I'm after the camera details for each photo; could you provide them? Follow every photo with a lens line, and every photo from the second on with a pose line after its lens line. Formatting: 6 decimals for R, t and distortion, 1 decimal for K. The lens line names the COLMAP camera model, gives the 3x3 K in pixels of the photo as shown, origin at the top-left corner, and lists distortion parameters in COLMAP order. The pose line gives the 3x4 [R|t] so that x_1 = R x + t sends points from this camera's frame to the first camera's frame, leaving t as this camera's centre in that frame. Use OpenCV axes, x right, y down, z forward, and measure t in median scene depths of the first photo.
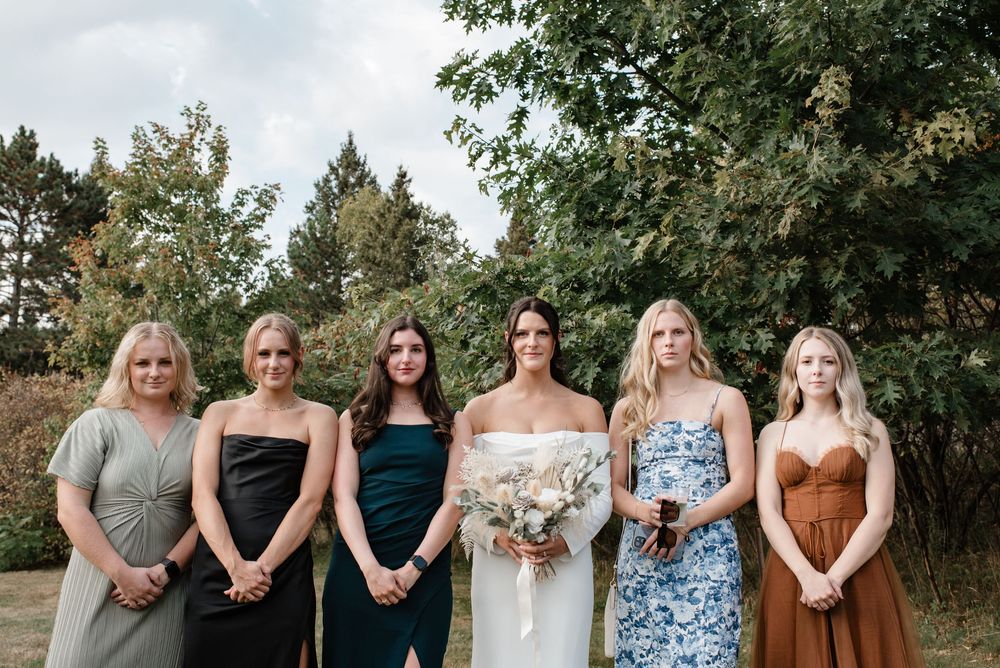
lens RADIAL K [[1038.5, 0, 500.0], [0, 1038.5, 334.0], [0, 0, 1]] dist [-0.006002, 0.011152]
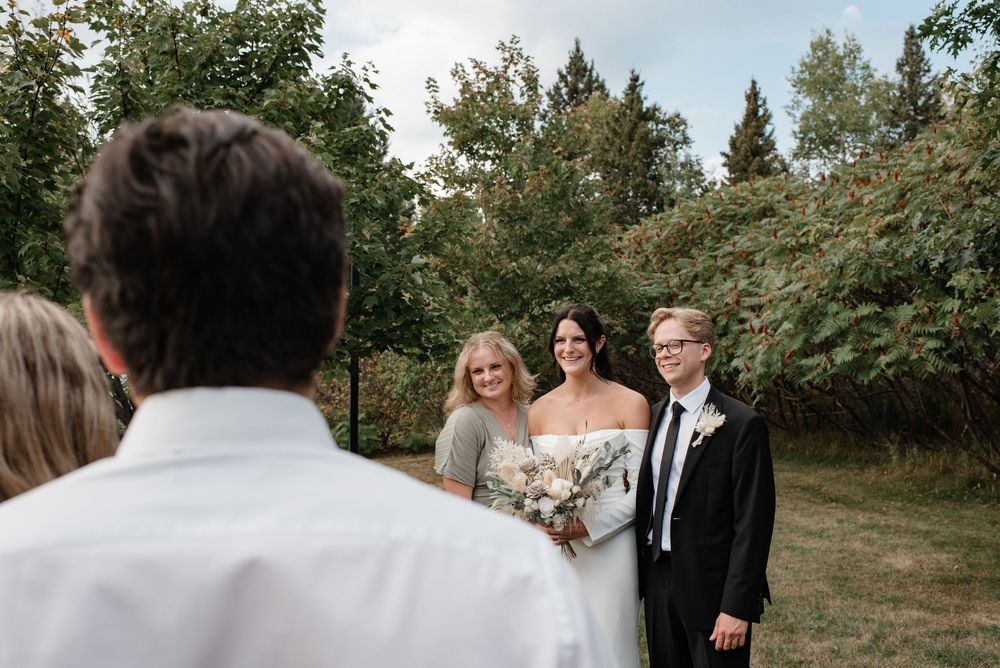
lens RADIAL K [[985.7, 0, 514.3], [0, 985.7, 333.9], [0, 0, 1]] dist [0.000733, 0.003942]
pose [[0.984329, -0.026836, -0.174290, -0.115020], [0.045904, 0.993272, 0.106315, -0.024003], [0.170264, -0.112649, 0.978938, -0.038705]]
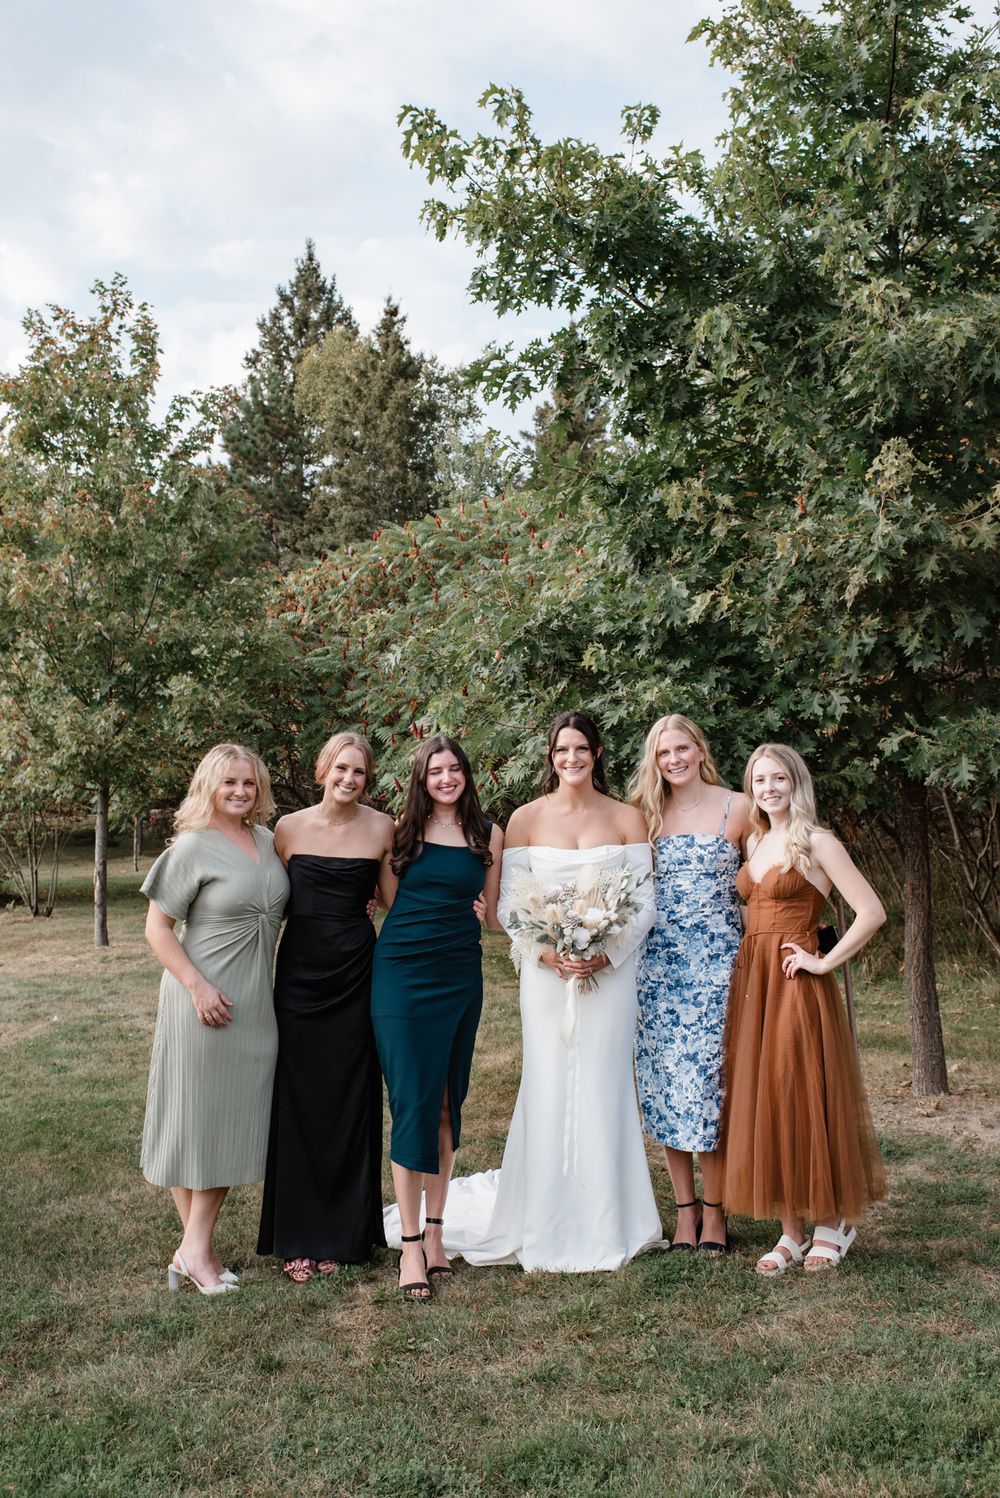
lens RADIAL K [[1643.3, 0, 493.4], [0, 1643.3, 666.9], [0, 0, 1]] dist [-0.015570, 0.000248]
pose [[0.999325, -0.016995, -0.032570, 0.000921], [0.019859, 0.995766, 0.089750, -0.049951], [0.030907, -0.090336, 0.995432, -0.133038]]
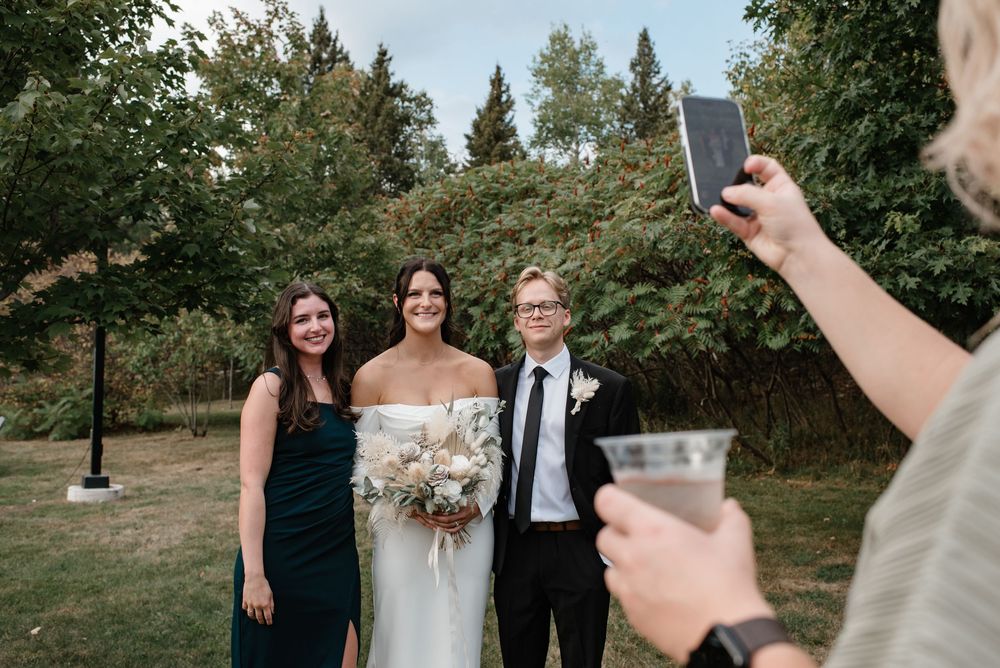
lens RADIAL K [[983.5, 0, 502.9], [0, 983.5, 336.7], [0, 0, 1]] dist [-0.013341, 0.008156]
pose [[0.995760, -0.000105, 0.091990, -0.155690], [-0.012248, 0.990944, 0.133719, -0.016209], [-0.091171, -0.134279, 0.986741, -0.014718]]
